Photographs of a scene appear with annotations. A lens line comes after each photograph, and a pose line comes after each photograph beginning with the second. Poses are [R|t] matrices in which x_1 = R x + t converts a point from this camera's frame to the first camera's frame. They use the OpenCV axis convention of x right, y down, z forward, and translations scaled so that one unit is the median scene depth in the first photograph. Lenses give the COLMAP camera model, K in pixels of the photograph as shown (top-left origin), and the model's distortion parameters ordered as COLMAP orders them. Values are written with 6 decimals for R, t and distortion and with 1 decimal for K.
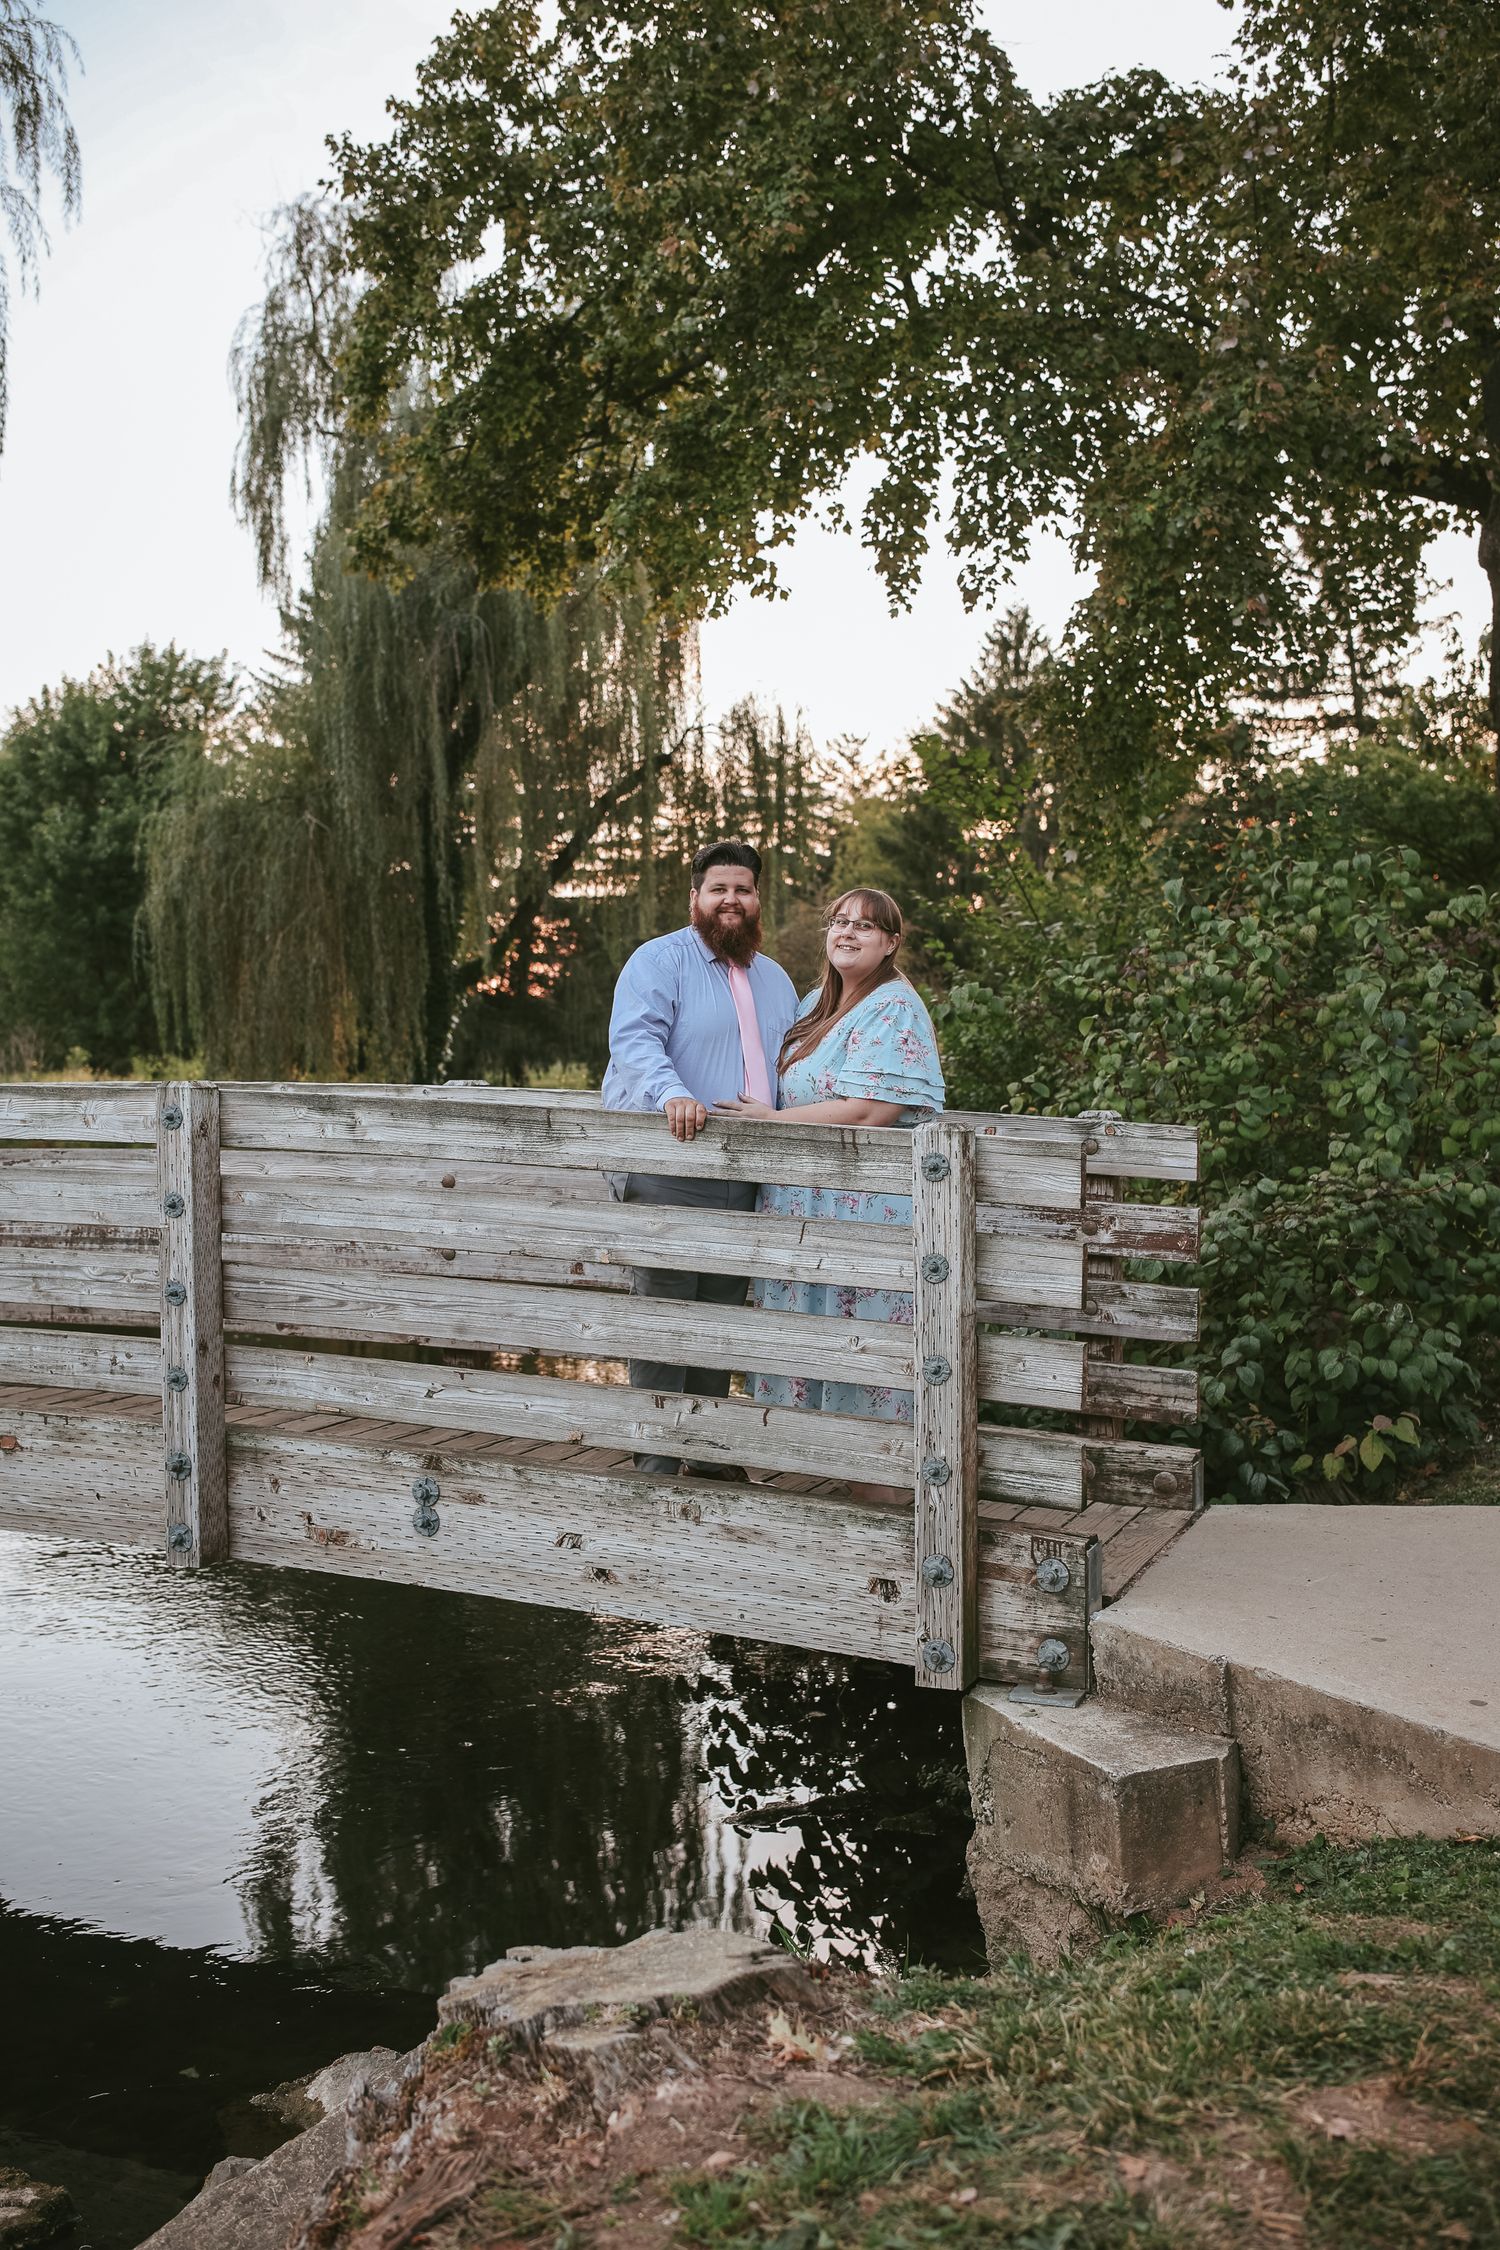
lens RADIAL K [[2289.4, 0, 750.0], [0, 2289.4, 1125.0], [0, 0, 1]] dist [-0.034630, -0.009384]
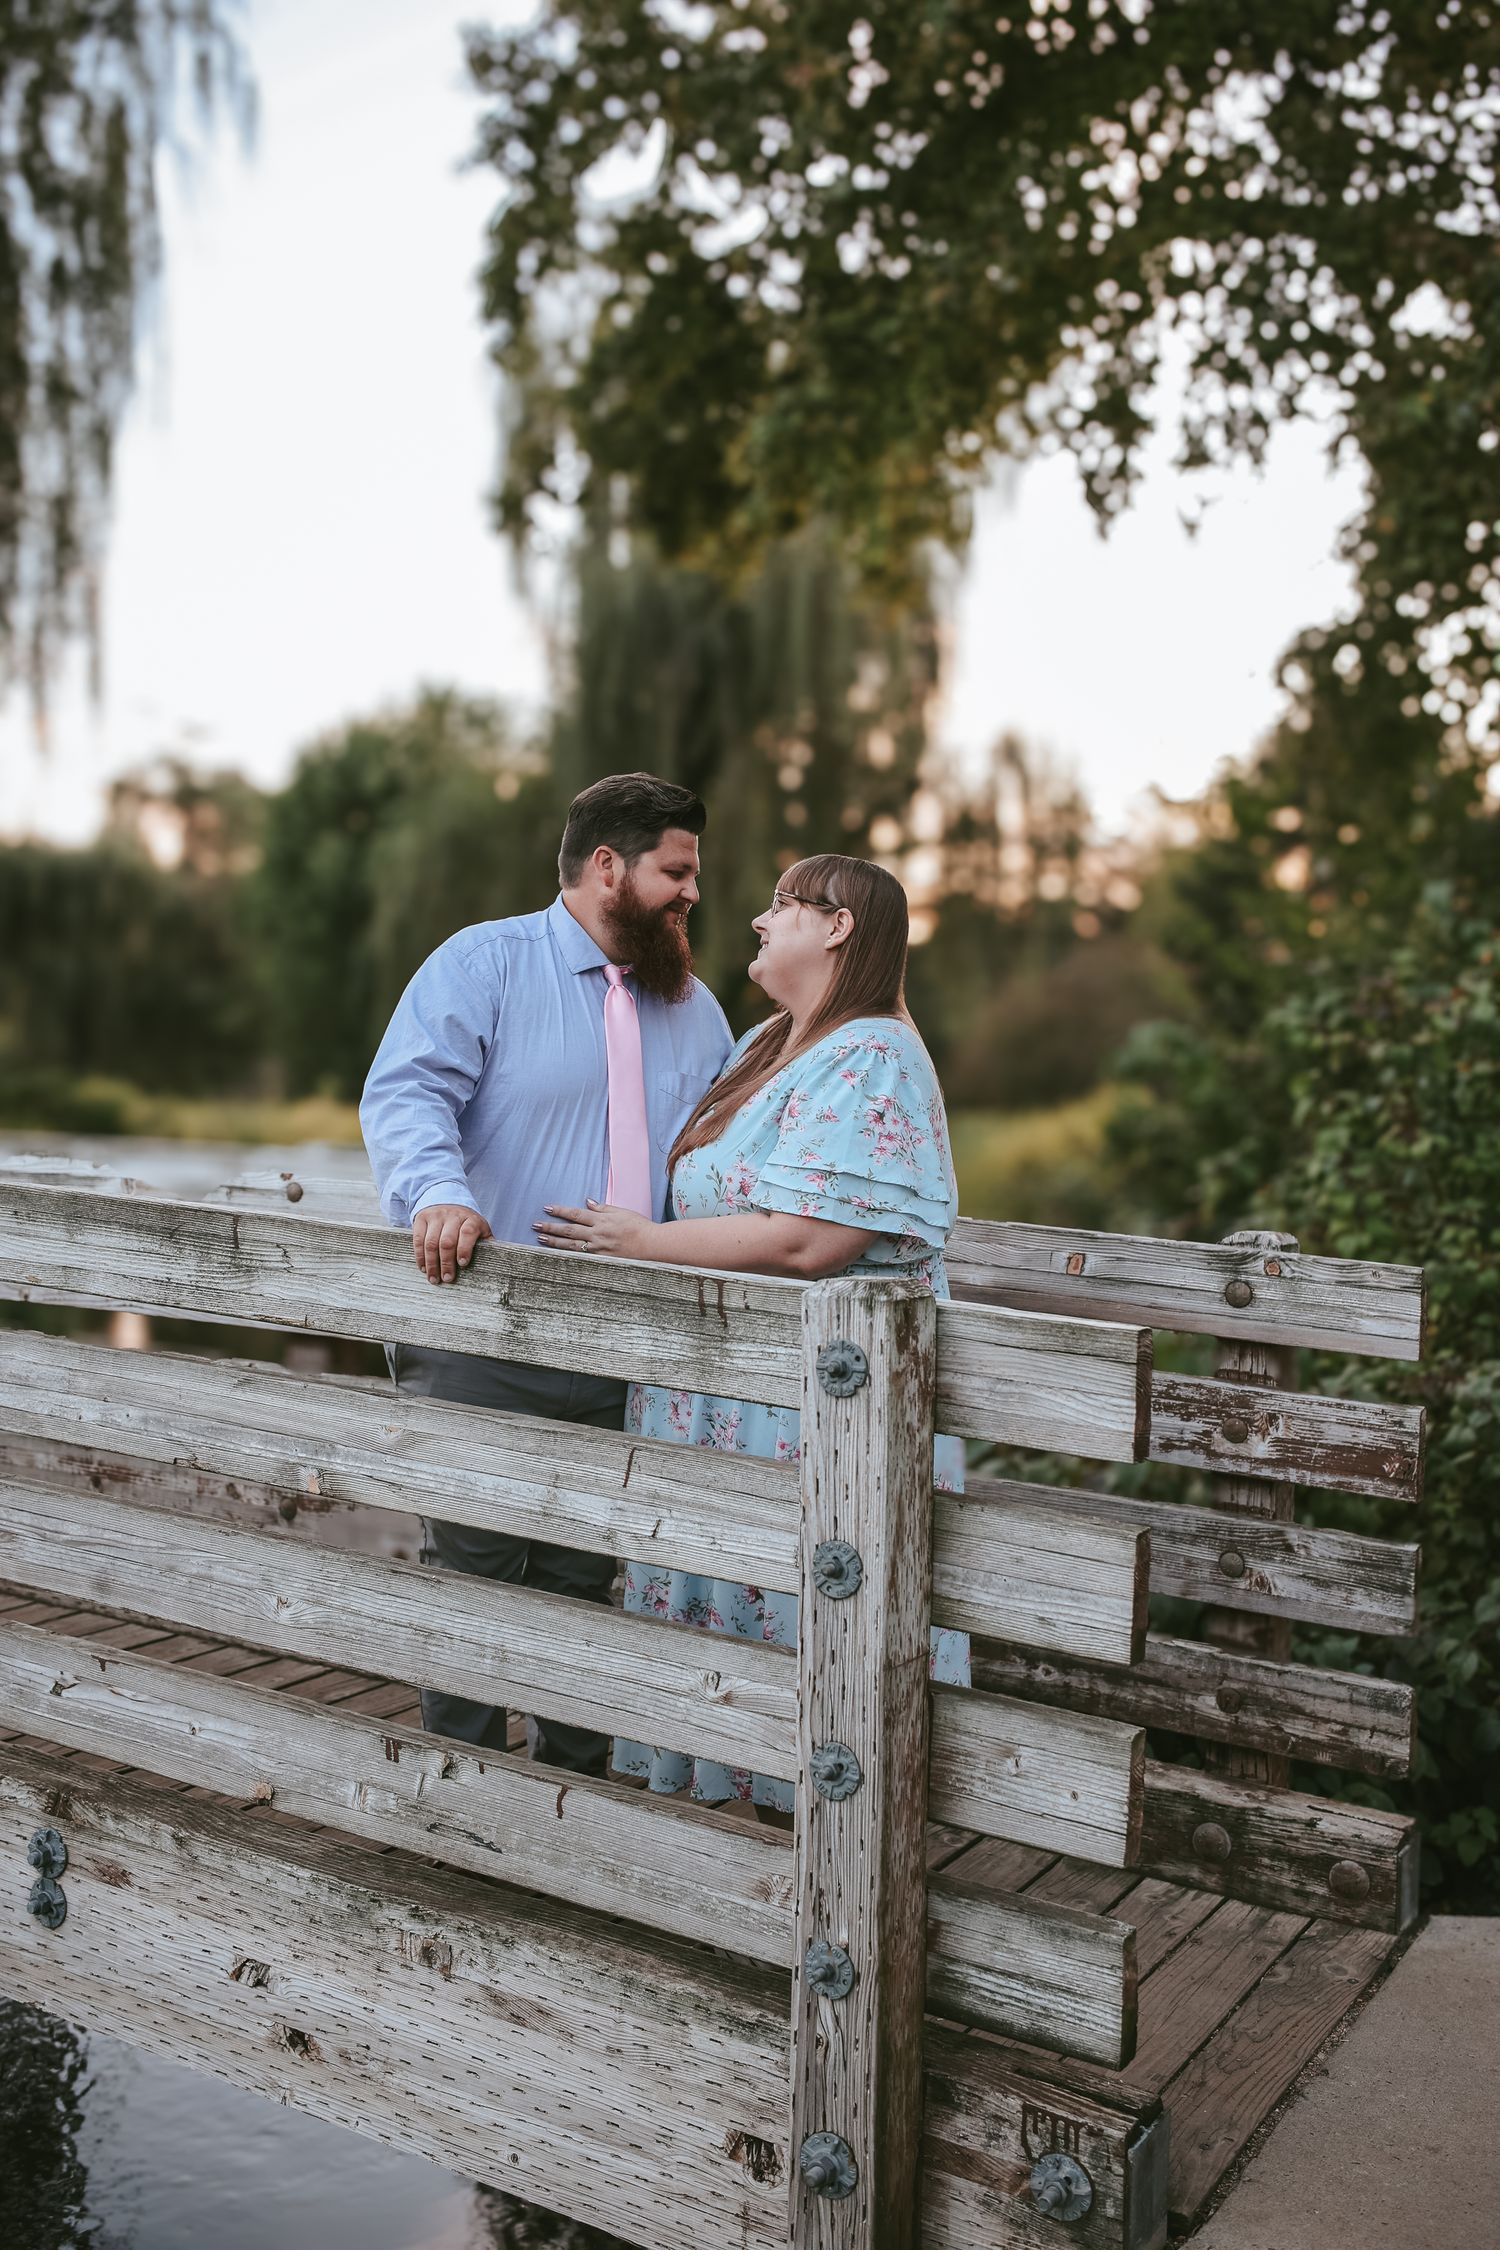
lens RADIAL K [[2289.4, 0, 750.0], [0, 2289.4, 1125.0], [0, 0, 1]] dist [-0.034630, -0.009384]
pose [[0.991074, 0.025625, -0.130829, 0.110061], [-0.028075, 0.999463, -0.016916, -0.022935], [0.130325, 0.020438, 0.991261, 0.436682]]
